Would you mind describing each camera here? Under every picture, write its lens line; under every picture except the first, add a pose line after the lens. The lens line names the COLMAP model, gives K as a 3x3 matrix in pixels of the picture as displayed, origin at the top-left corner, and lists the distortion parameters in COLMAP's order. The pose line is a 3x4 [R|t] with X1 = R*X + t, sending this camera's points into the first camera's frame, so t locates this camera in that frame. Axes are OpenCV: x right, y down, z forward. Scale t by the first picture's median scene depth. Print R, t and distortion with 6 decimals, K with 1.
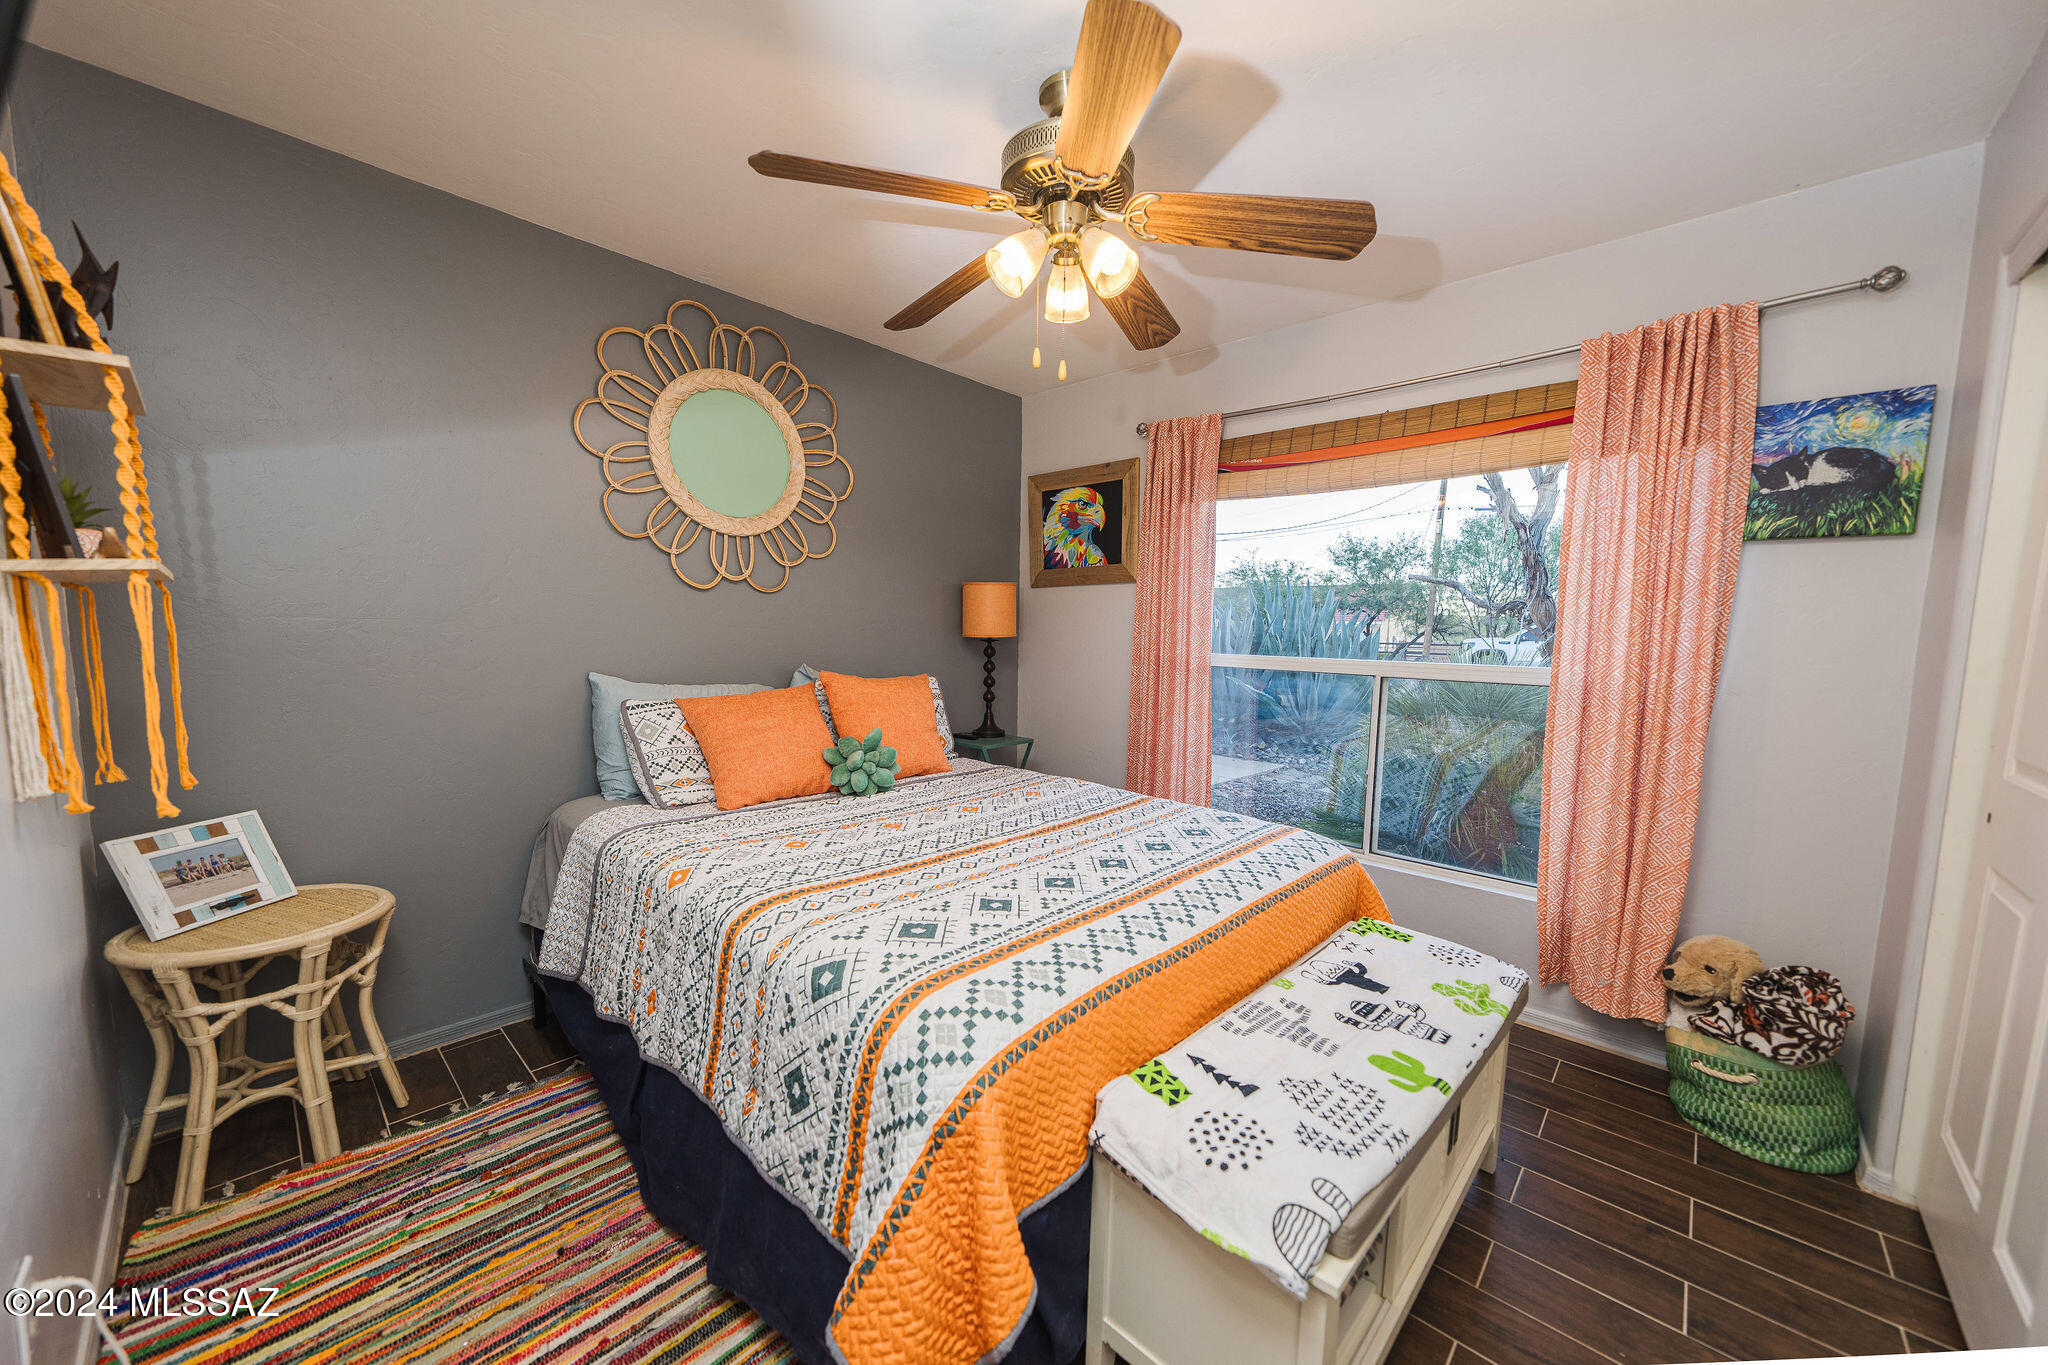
lens RADIAL K [[705.3, 0, 1035.2], [0, 705.3, 680.2], [0, 0, 1]] dist [-0.008716, 0.000886]
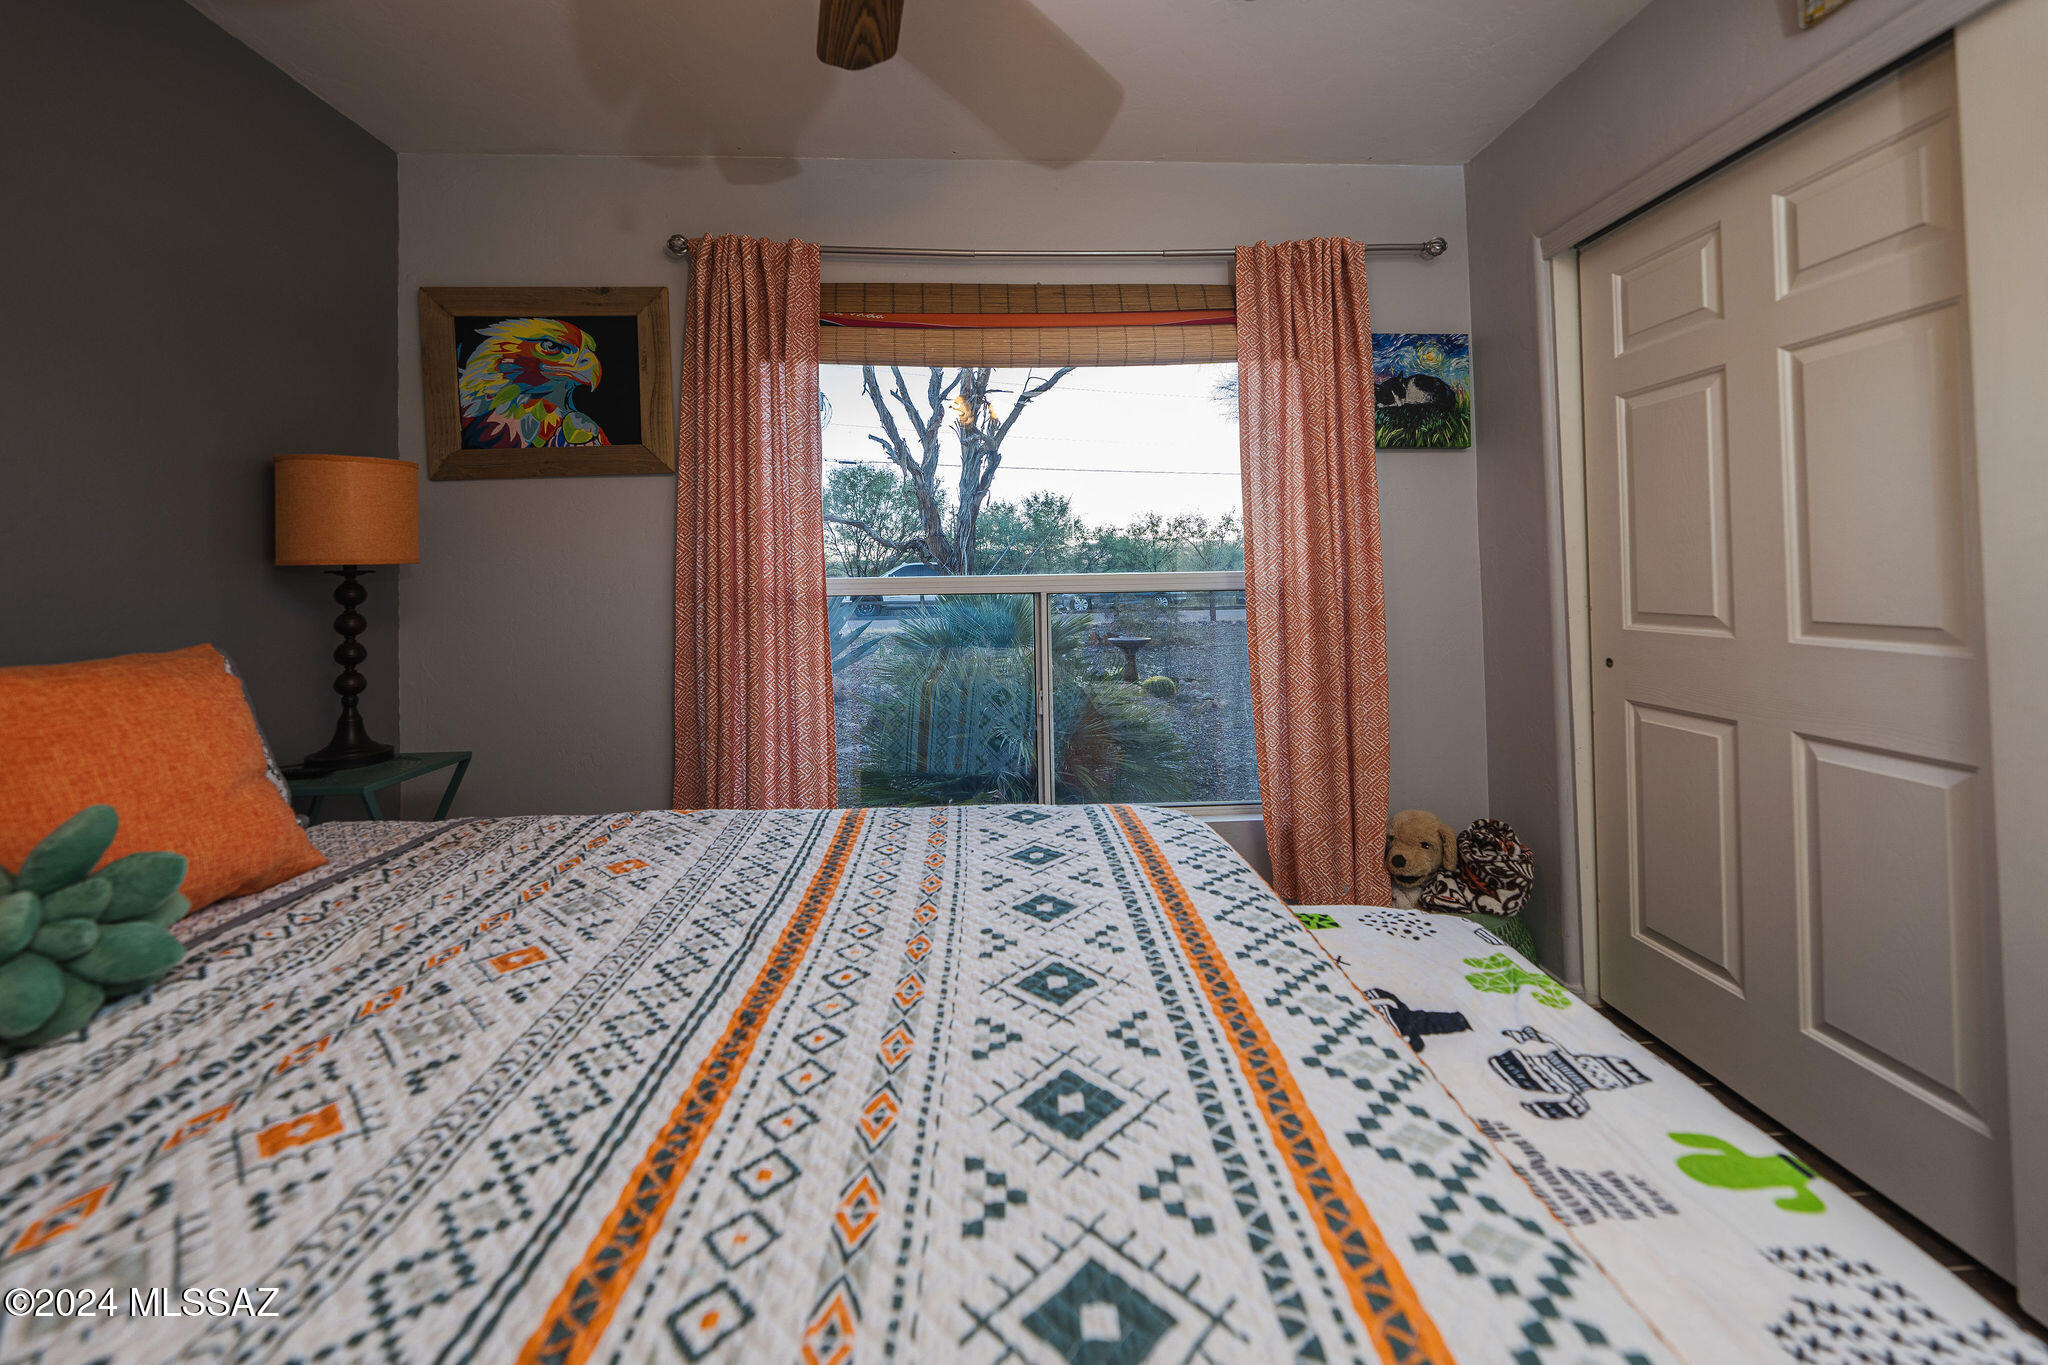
lens RADIAL K [[740.6, 0, 1020.0], [0, 740.6, 552.9], [0, 0, 1]] dist [-0.002338, -0.000269]
pose [[0.693984, -0.004882, 0.719974, -0.171318], [0.077077, 0.994734, -0.067549, 0.004673], [-0.715853, 0.102371, 0.690706, 0.429075]]
